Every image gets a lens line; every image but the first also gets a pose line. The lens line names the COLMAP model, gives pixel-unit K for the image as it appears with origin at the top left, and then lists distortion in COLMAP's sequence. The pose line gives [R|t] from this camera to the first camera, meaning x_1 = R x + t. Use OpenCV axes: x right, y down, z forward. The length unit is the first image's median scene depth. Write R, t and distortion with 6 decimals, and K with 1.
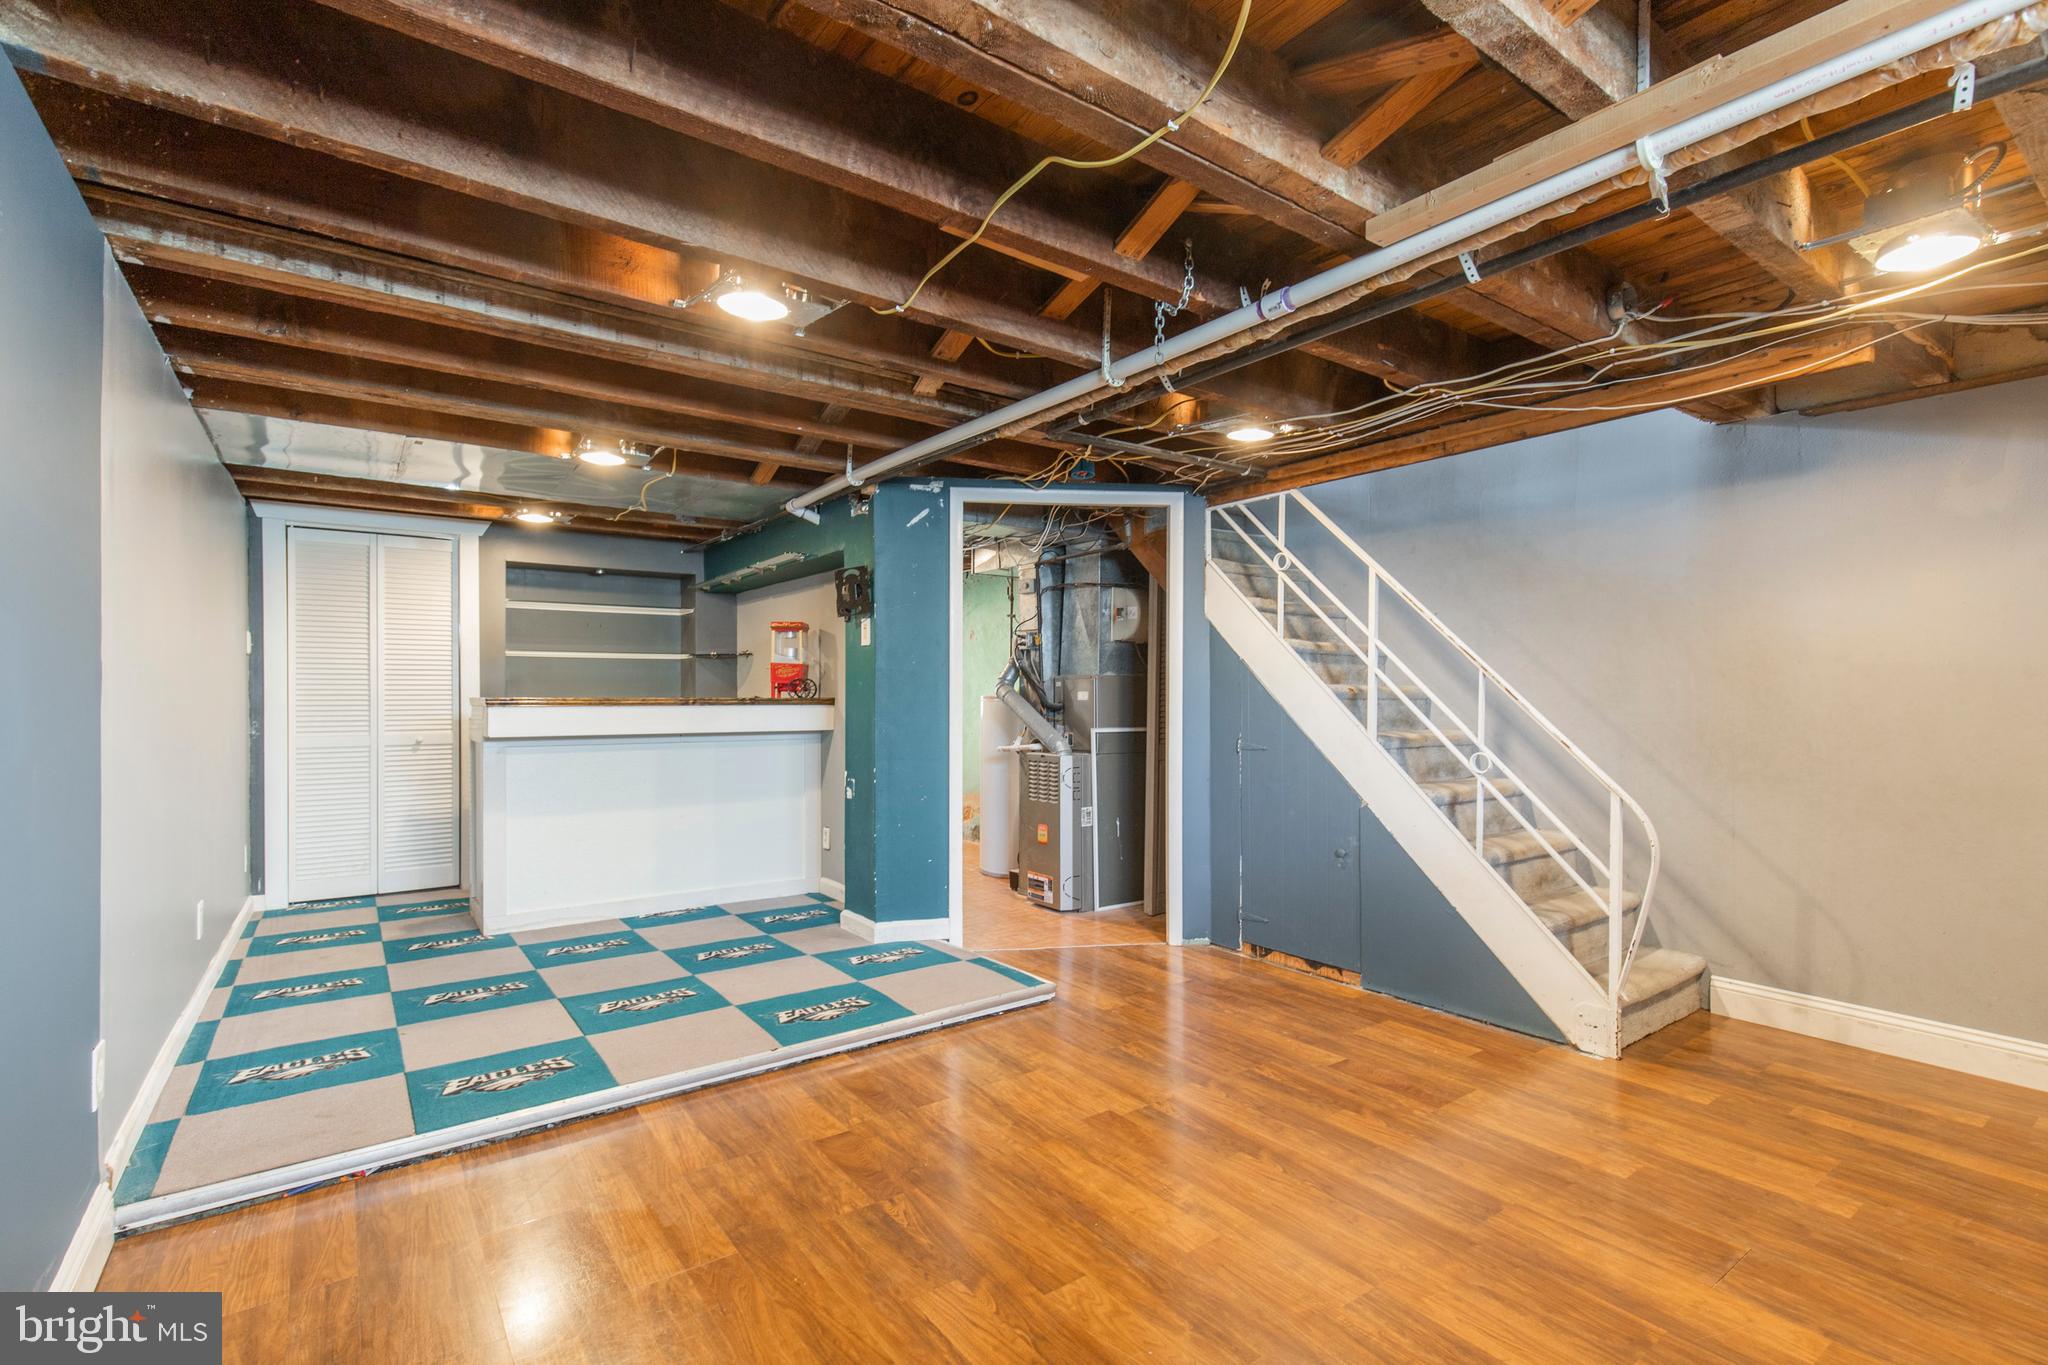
lens RADIAL K [[938.9, 0, 1001.4], [0, 938.9, 695.3], [0, 0, 1]] dist [0.006115, -0.000626]
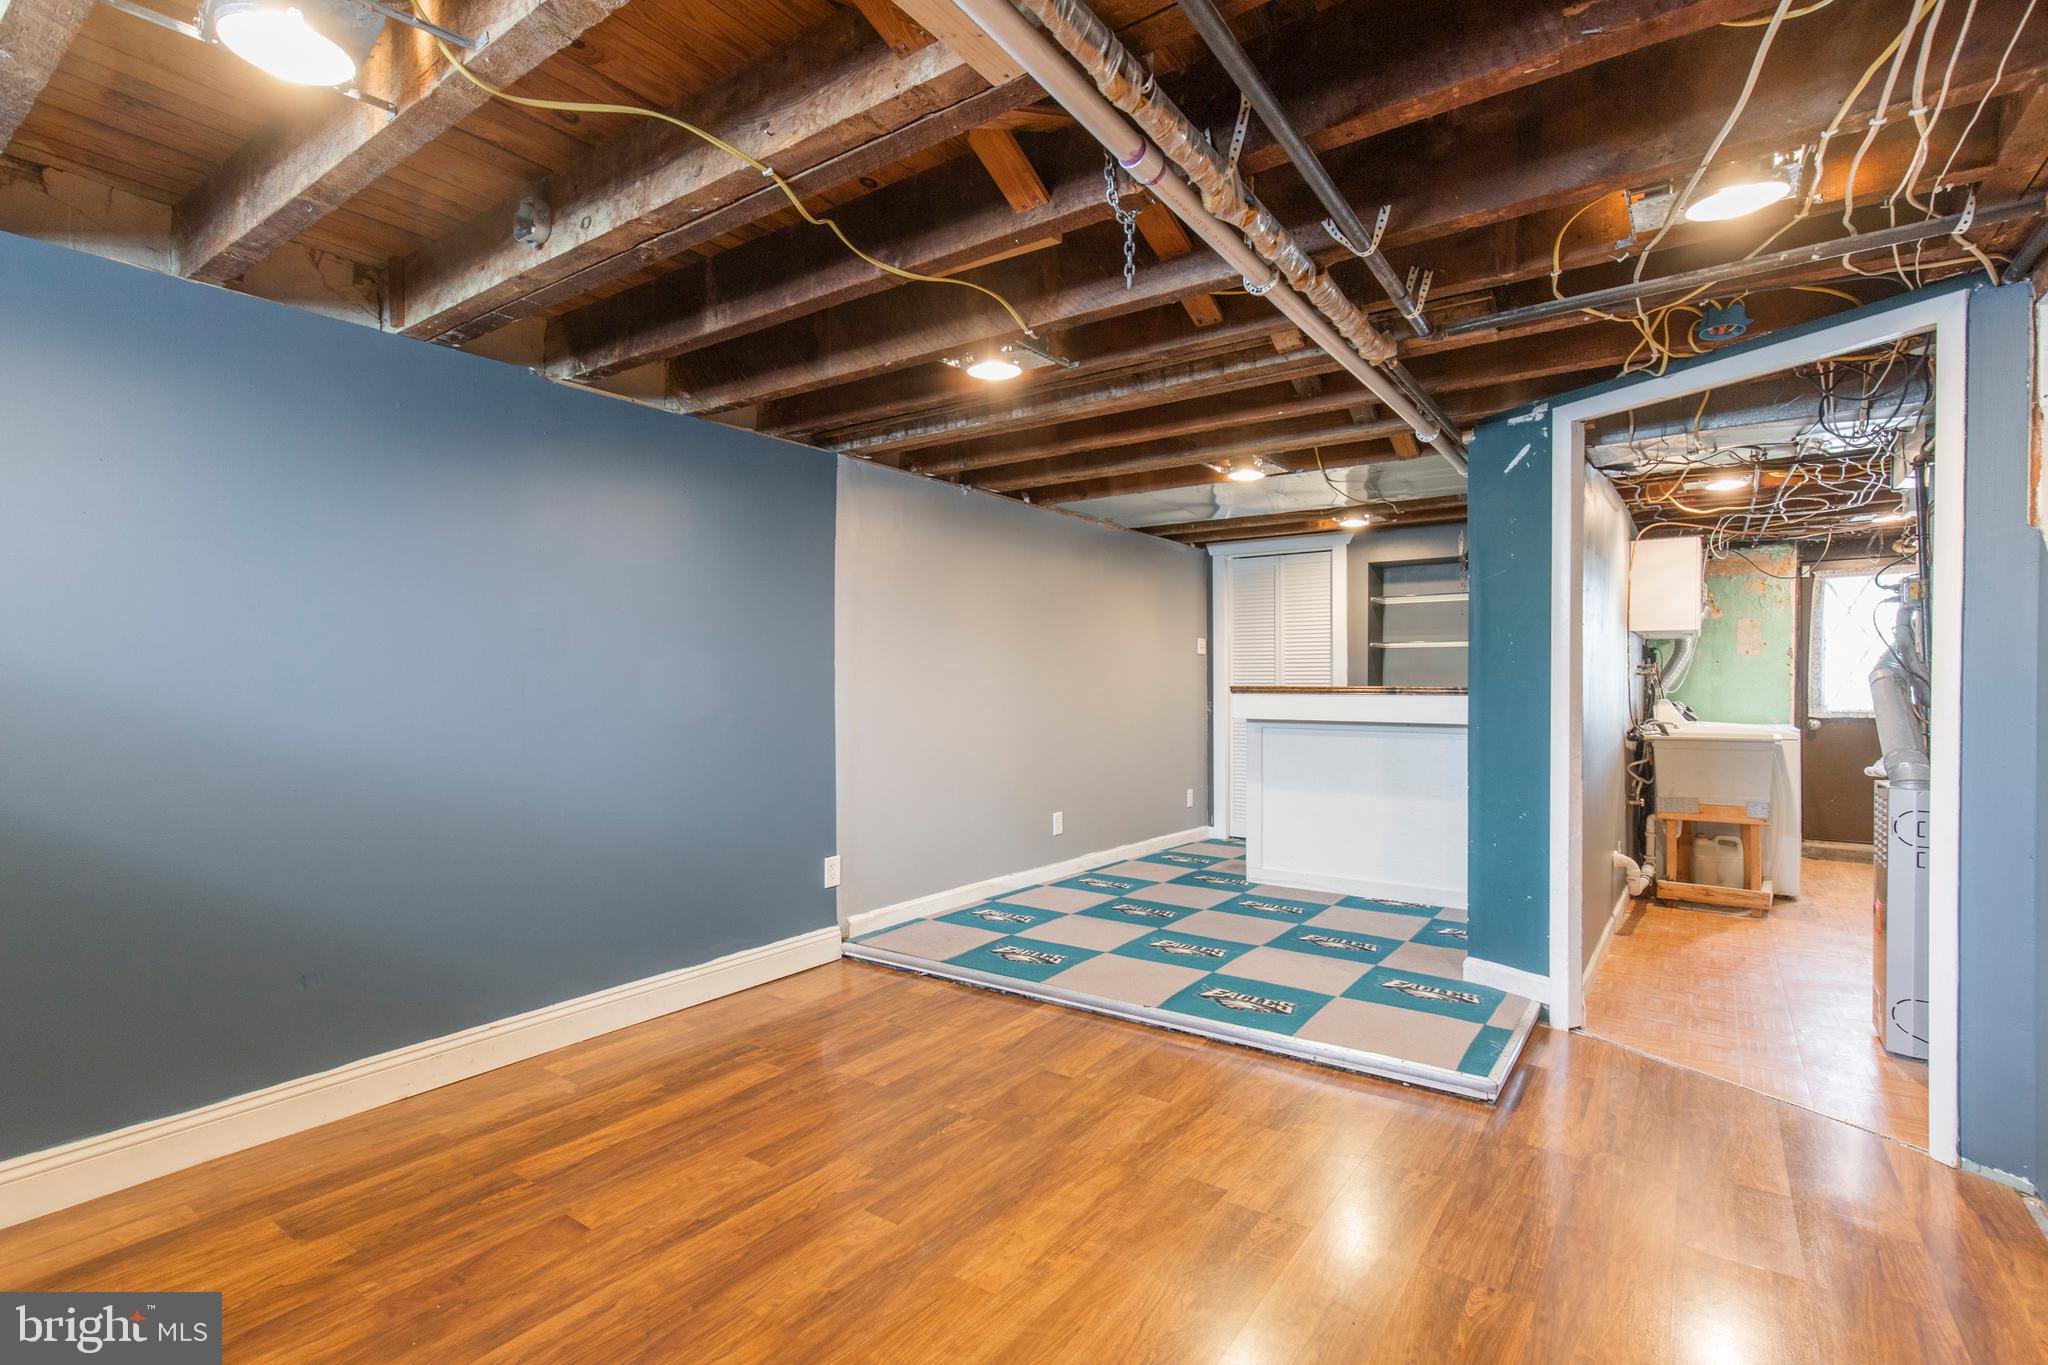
lens RADIAL K [[938.9, 0, 1054.0], [0, 938.9, 694.6], [0, 0, 1]] dist [0.006115, -0.000626]
pose [[0.338665, 0.011179, -0.940841, 0.635784], [-0.001037, 0.999933, 0.011508, -0.000334], [0.940906, -0.002922, 0.338654, 0.445092]]
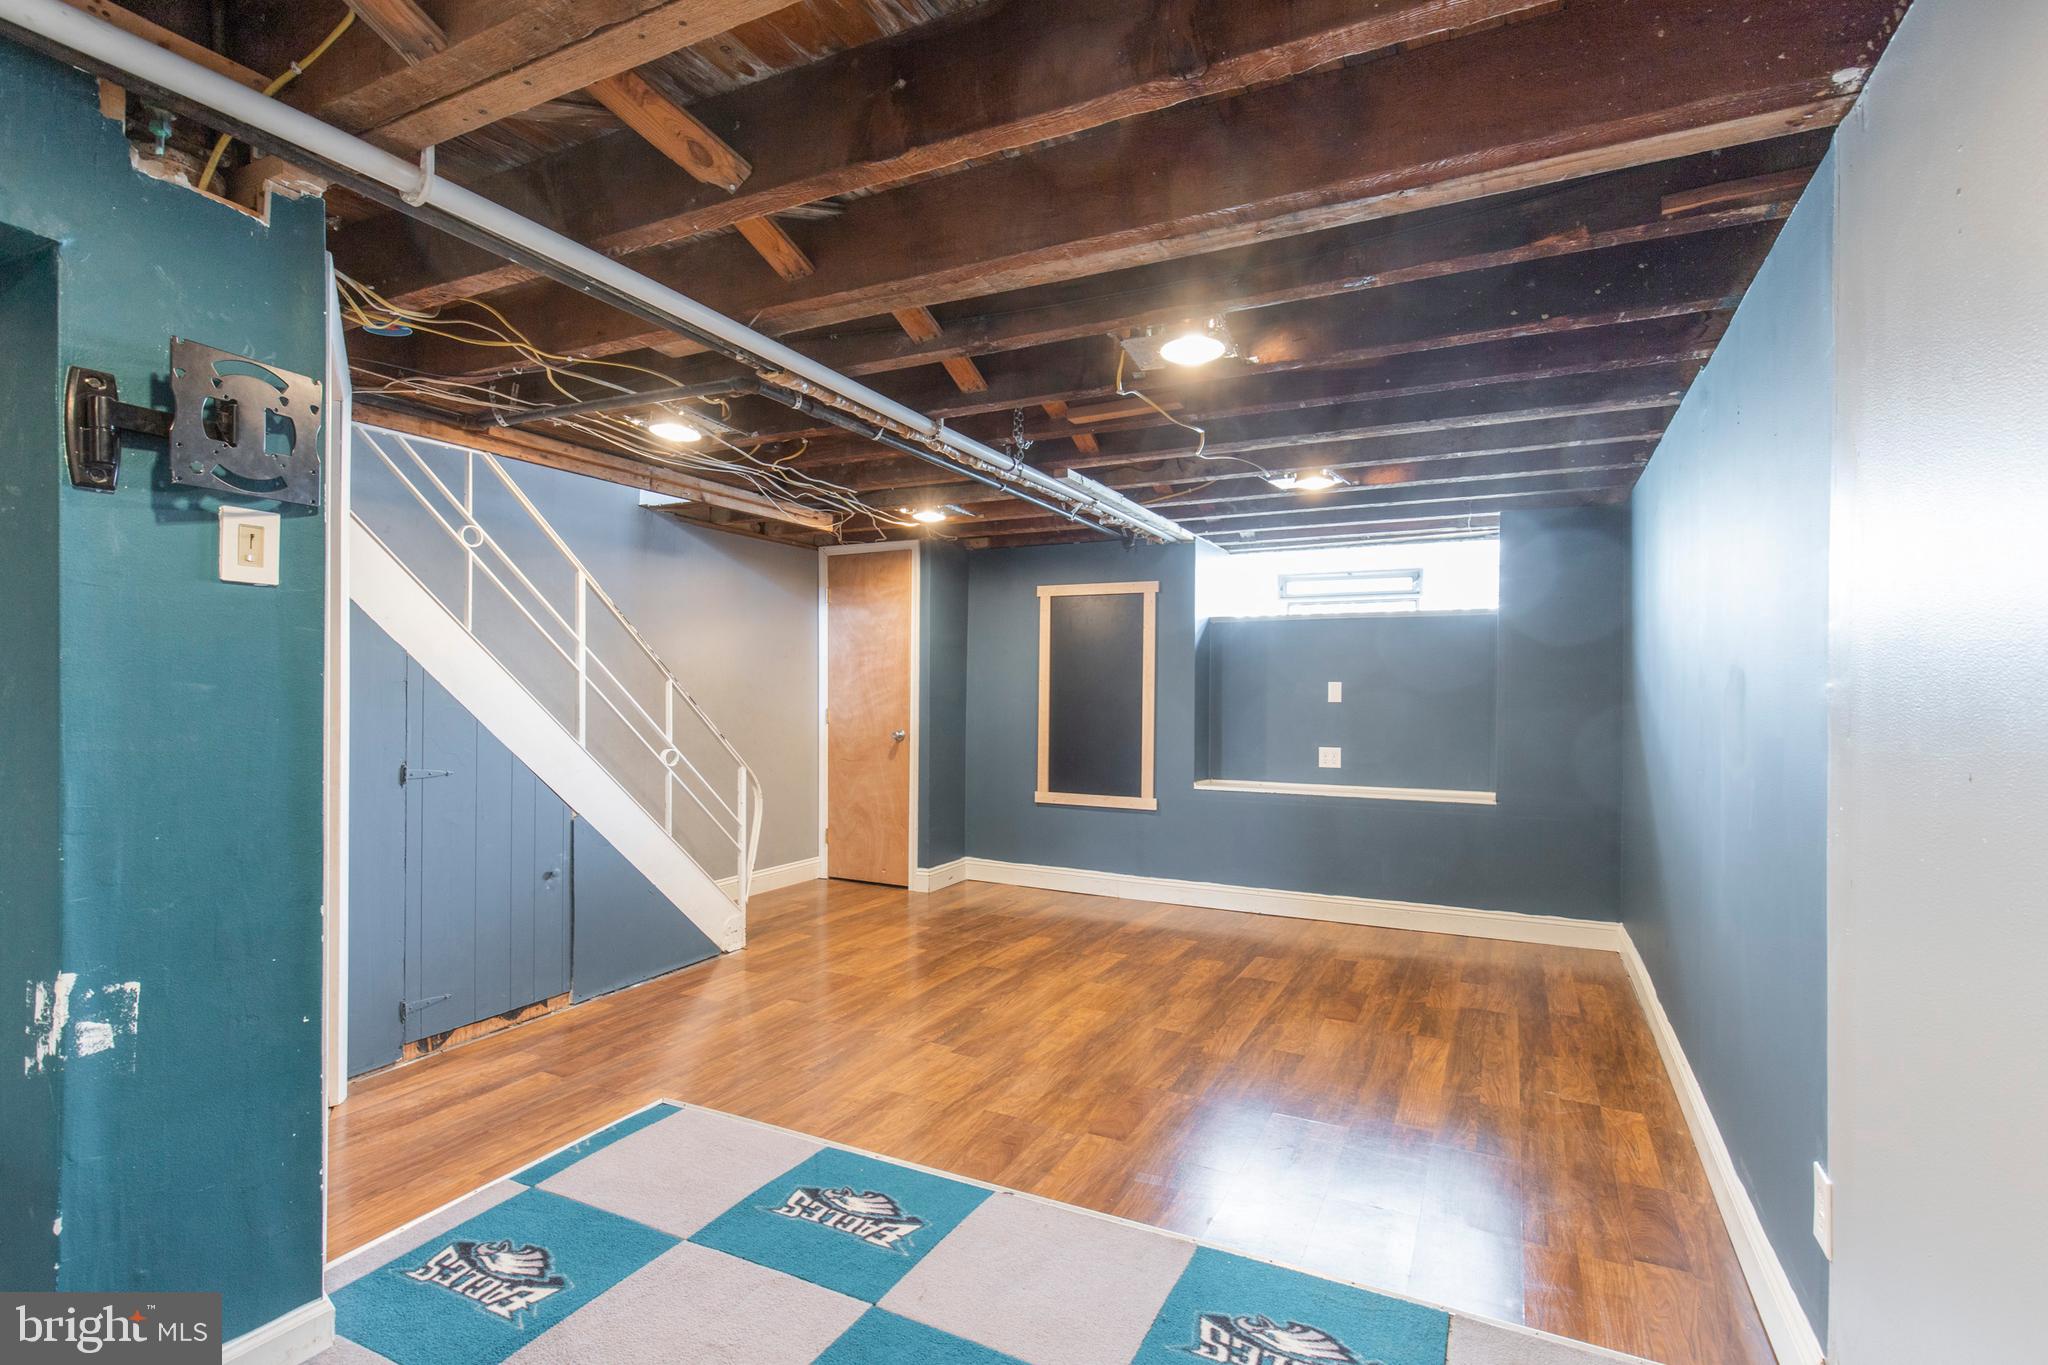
lens RADIAL K [[938.9, 0, 1067.0], [0, 938.9, 685.6], [0, 0, 1]] dist [0.006115, -0.000626]
pose [[-0.489418, 0.003097, 0.872044, -0.764971], [-0.002057, 0.999987, -0.004706, -0.014452], [-0.872047, -0.004096, -0.489405, 1.116199]]
